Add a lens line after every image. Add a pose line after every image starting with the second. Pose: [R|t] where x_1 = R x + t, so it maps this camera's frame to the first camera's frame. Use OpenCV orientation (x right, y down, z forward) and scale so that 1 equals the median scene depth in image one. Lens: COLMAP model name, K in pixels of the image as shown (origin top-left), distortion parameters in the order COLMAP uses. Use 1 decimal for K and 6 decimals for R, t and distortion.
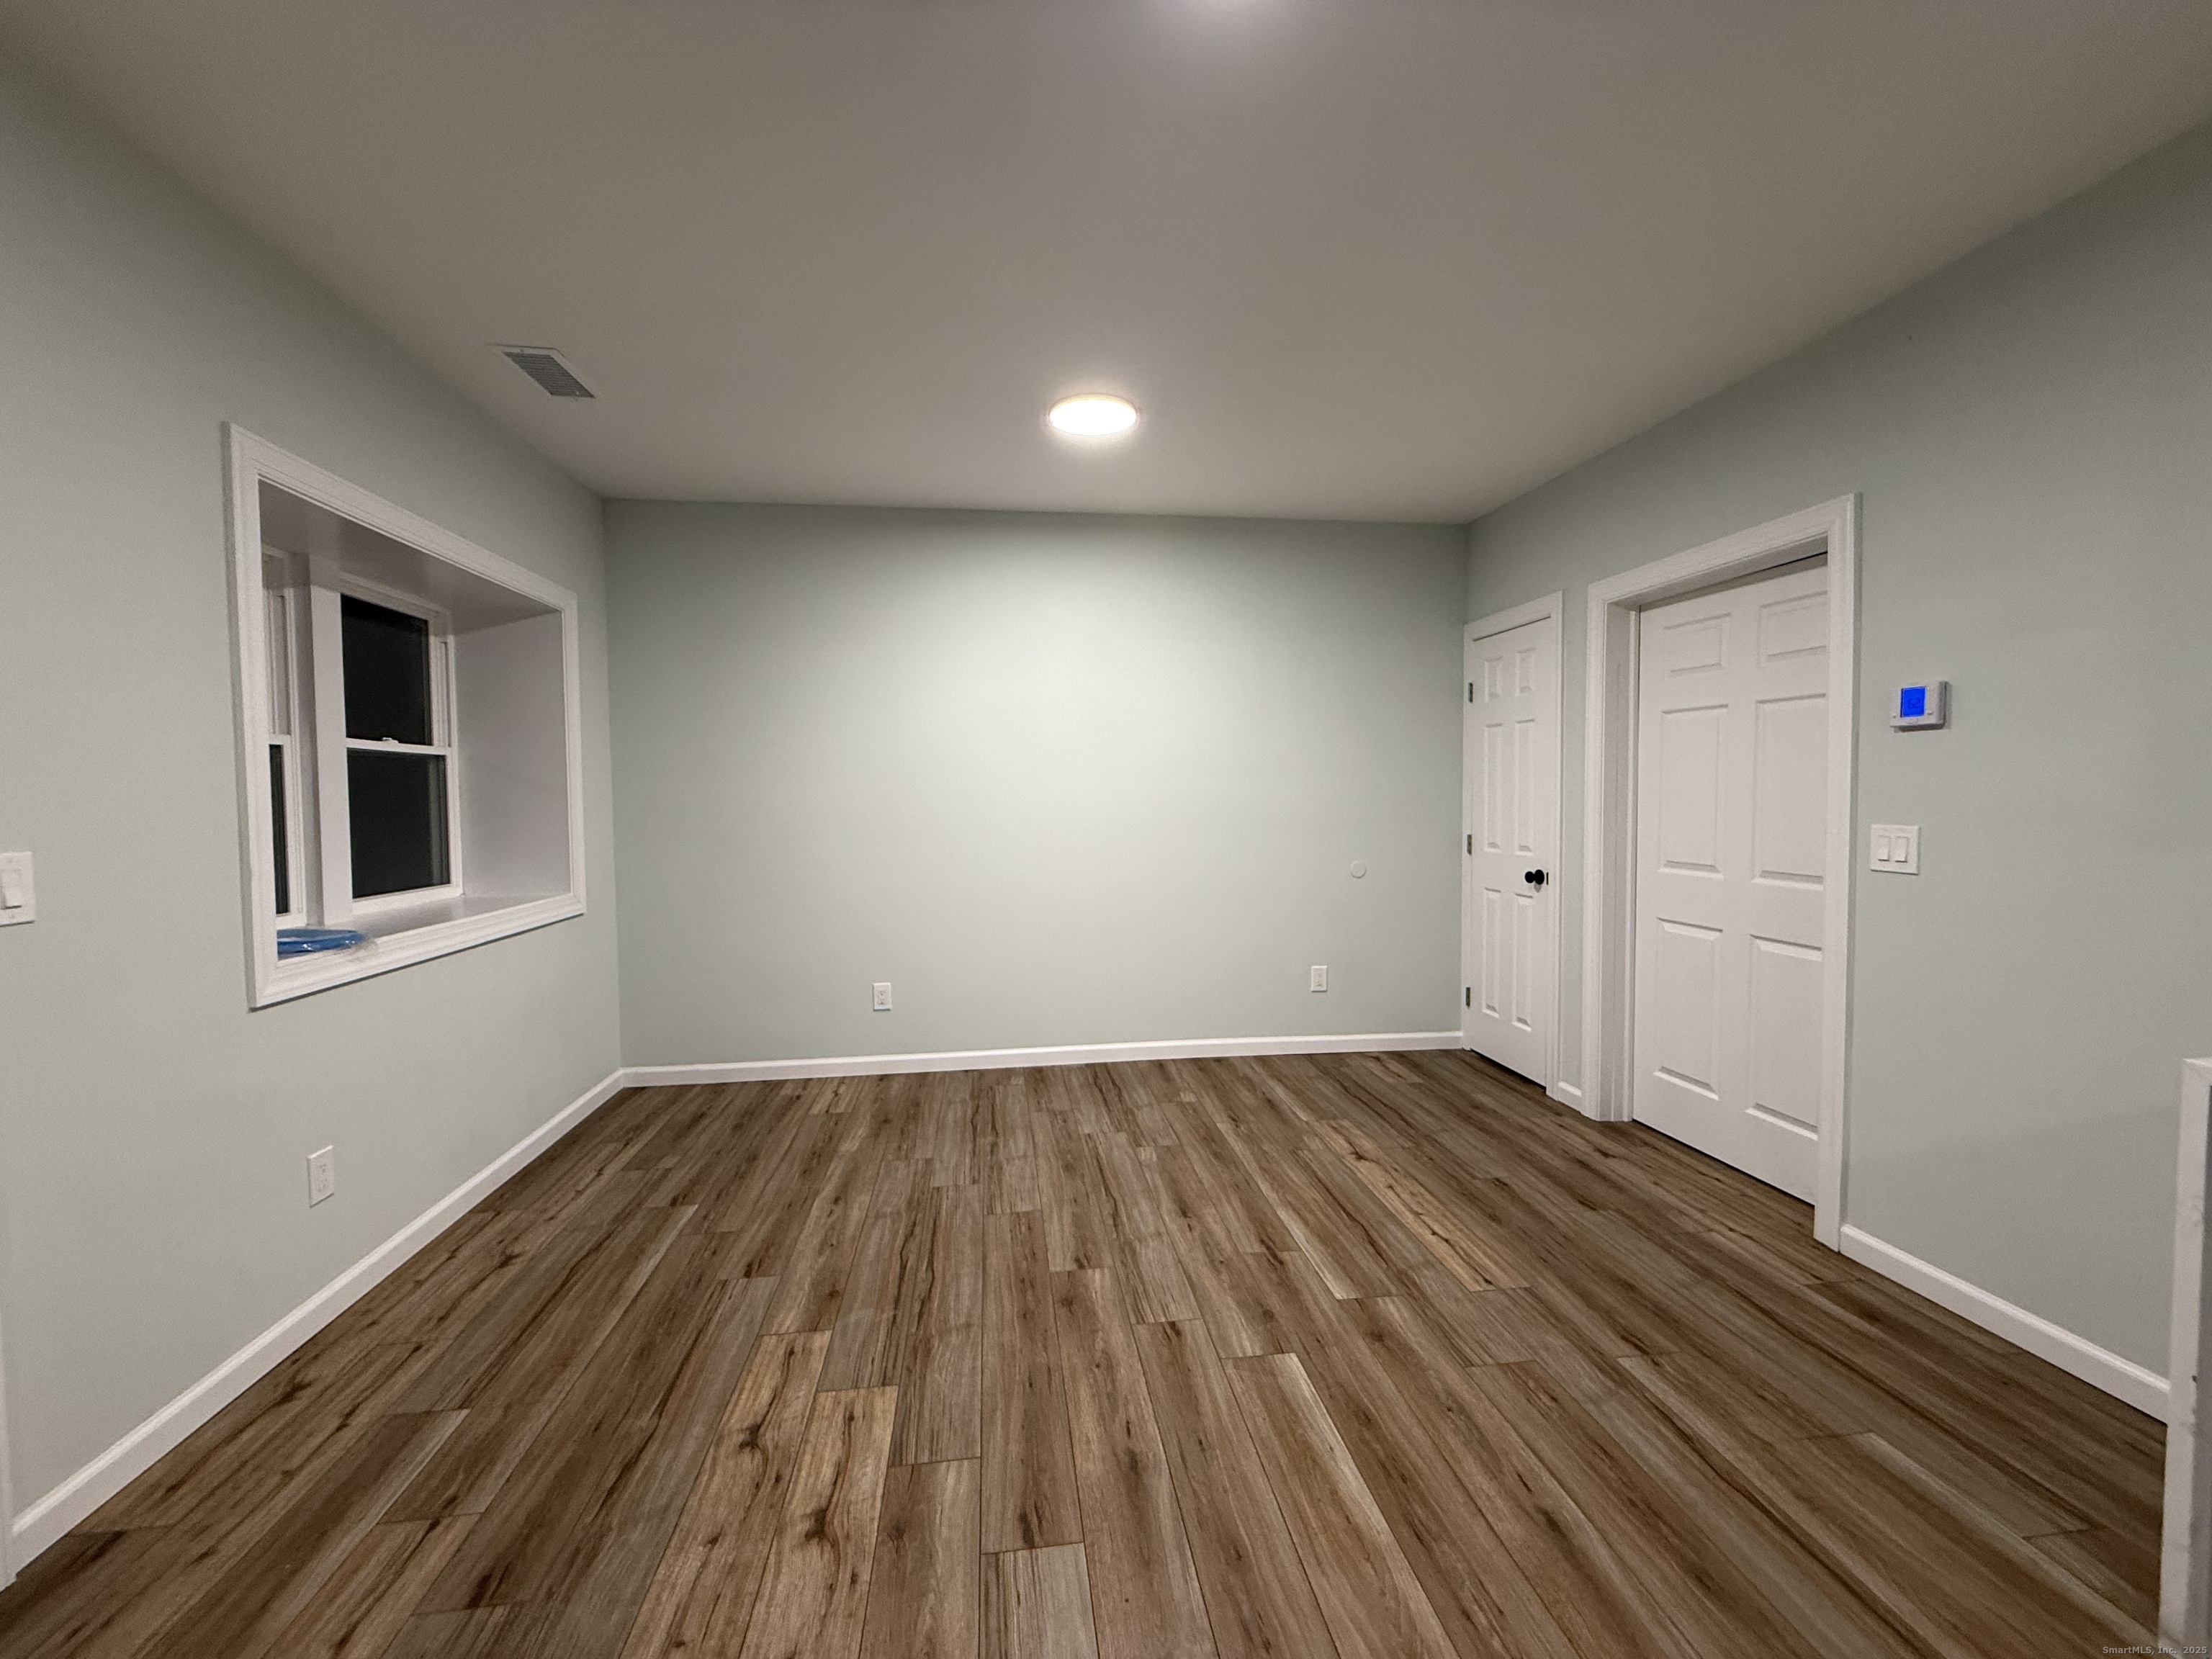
lens RADIAL K [[879.4, 0, 1106.0], [0, 879.4, 829.5], [0, 0, 1]] dist [-0.000323, 0.000146]
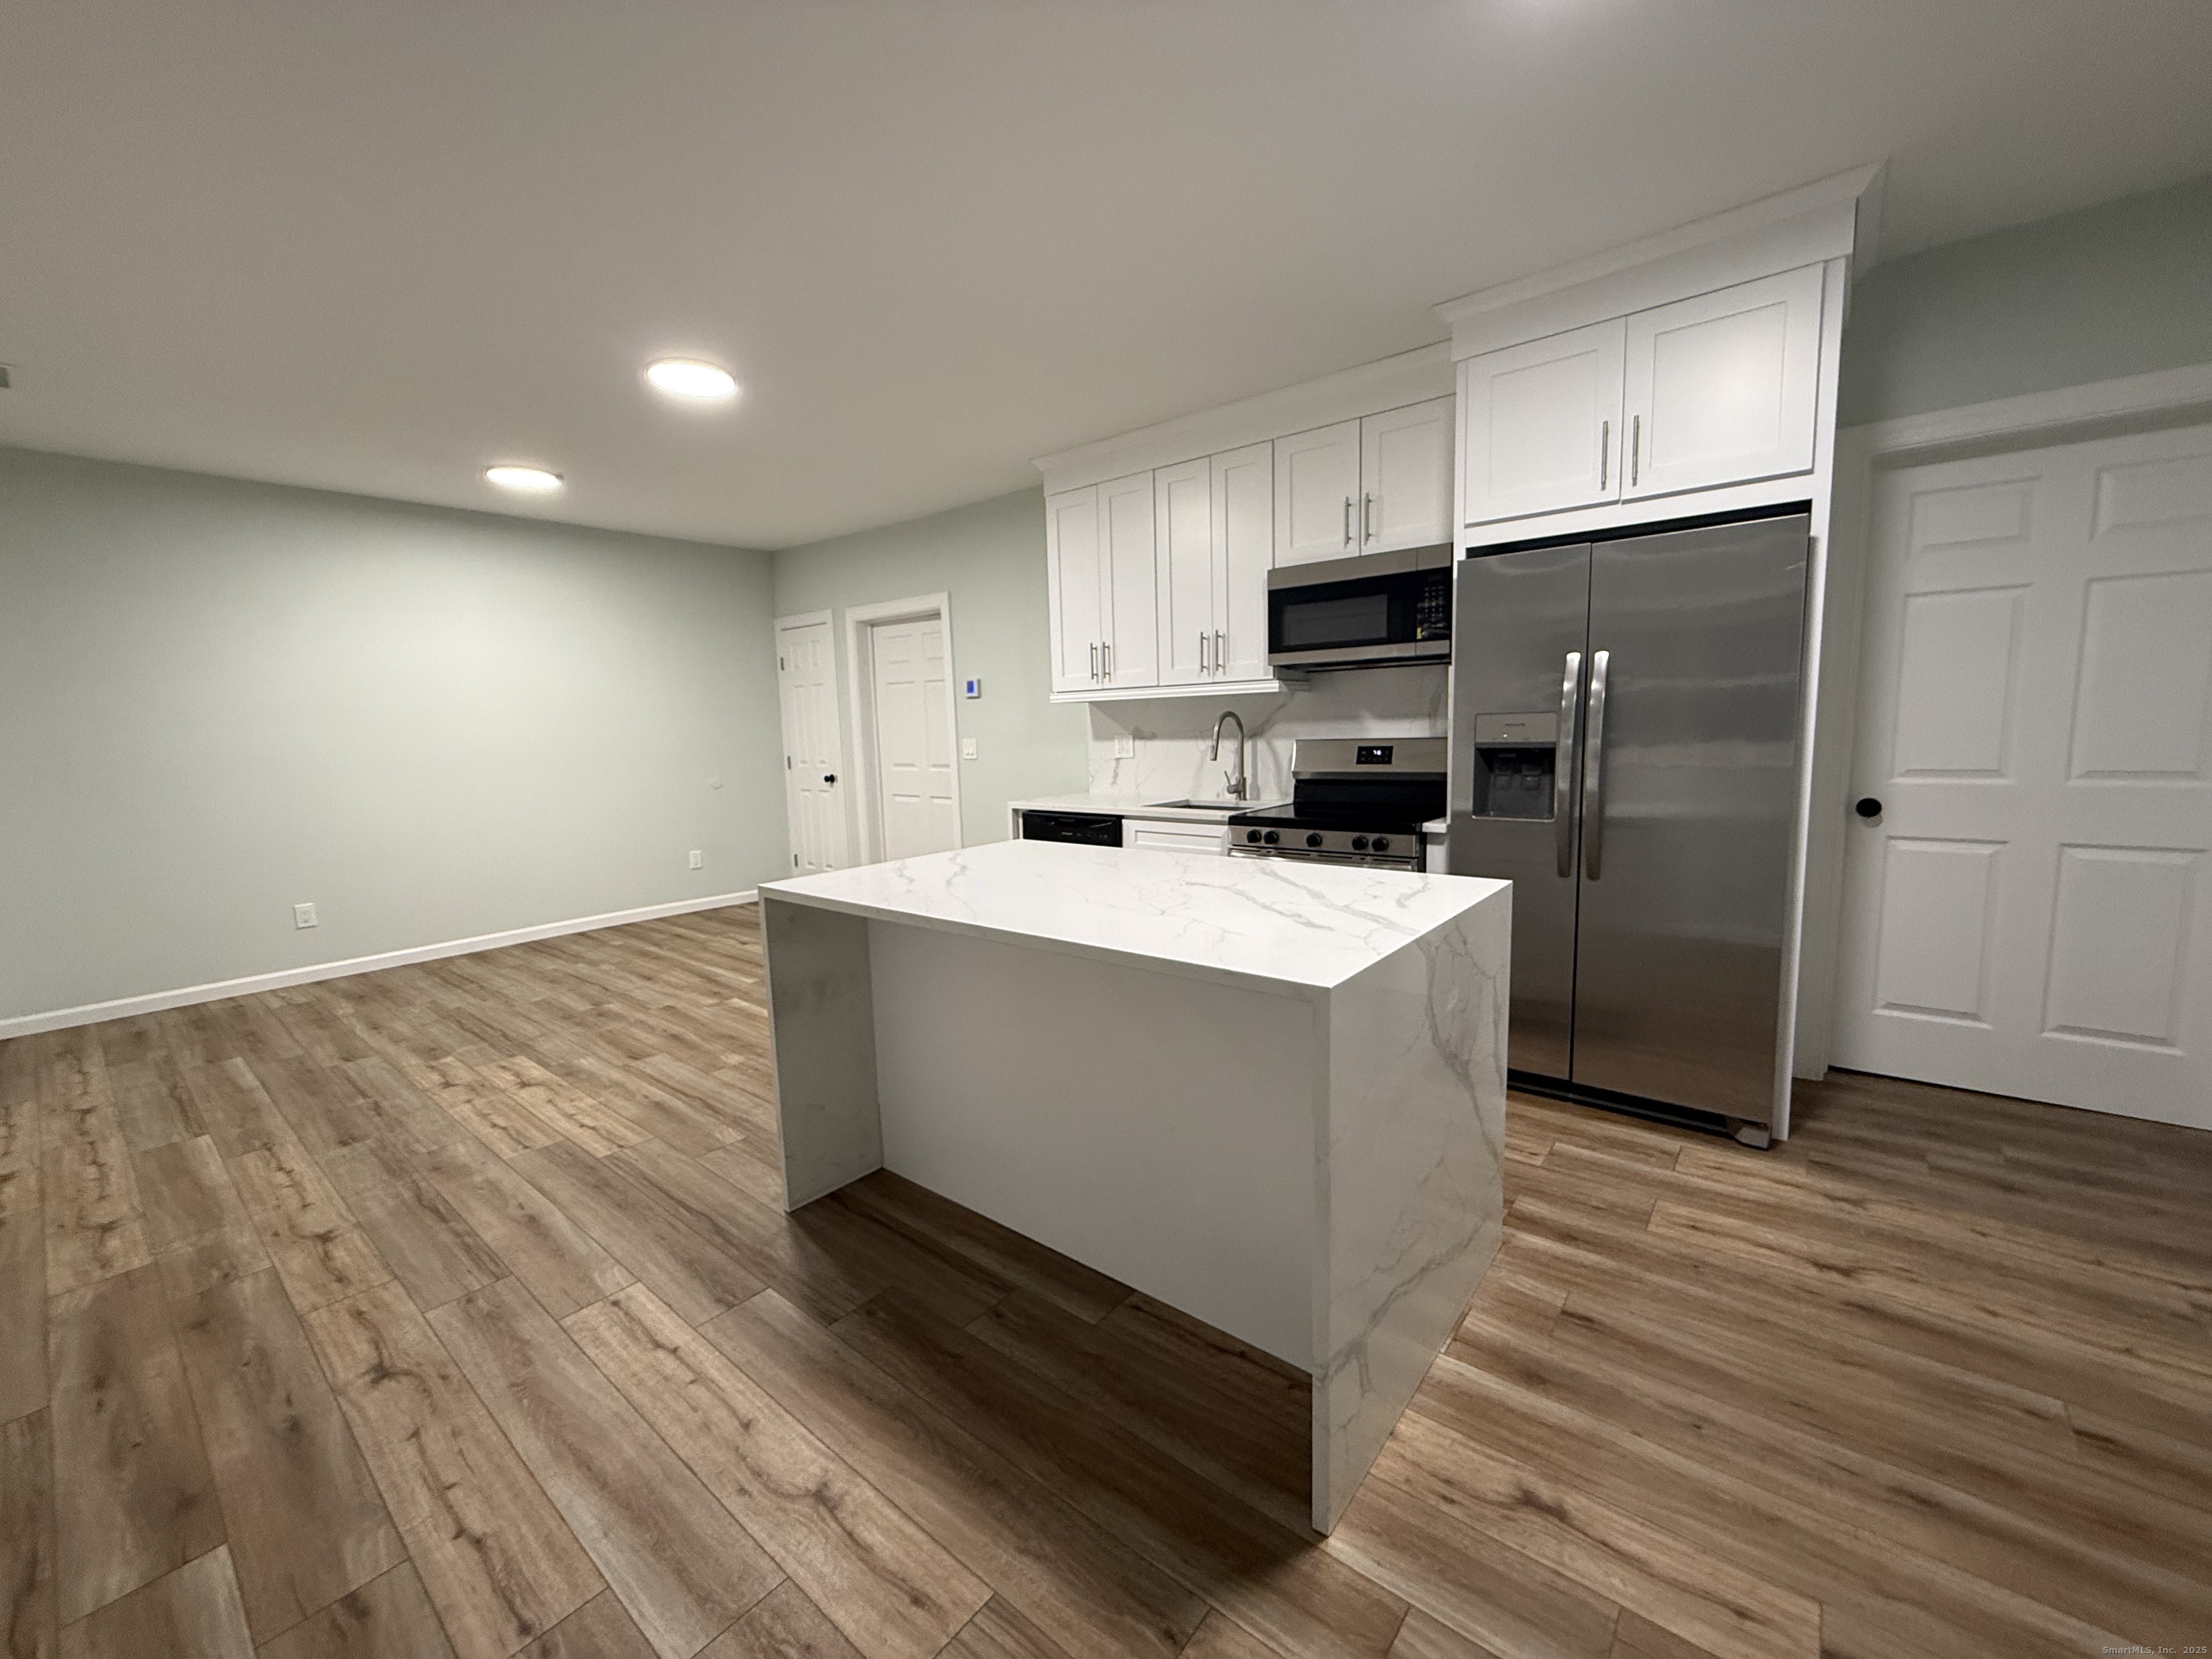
lens RADIAL K [[879.4, 0, 1106.0], [0, 879.4, 829.5], [0, 0, 1]] dist [-0.000323, 0.000146]
pose [[0.729225, -0.095376, 0.677594, -0.373484], [0.048755, 0.994964, 0.087578, 0.039429], [-0.682535, -0.030828, 0.730203, -0.801202]]
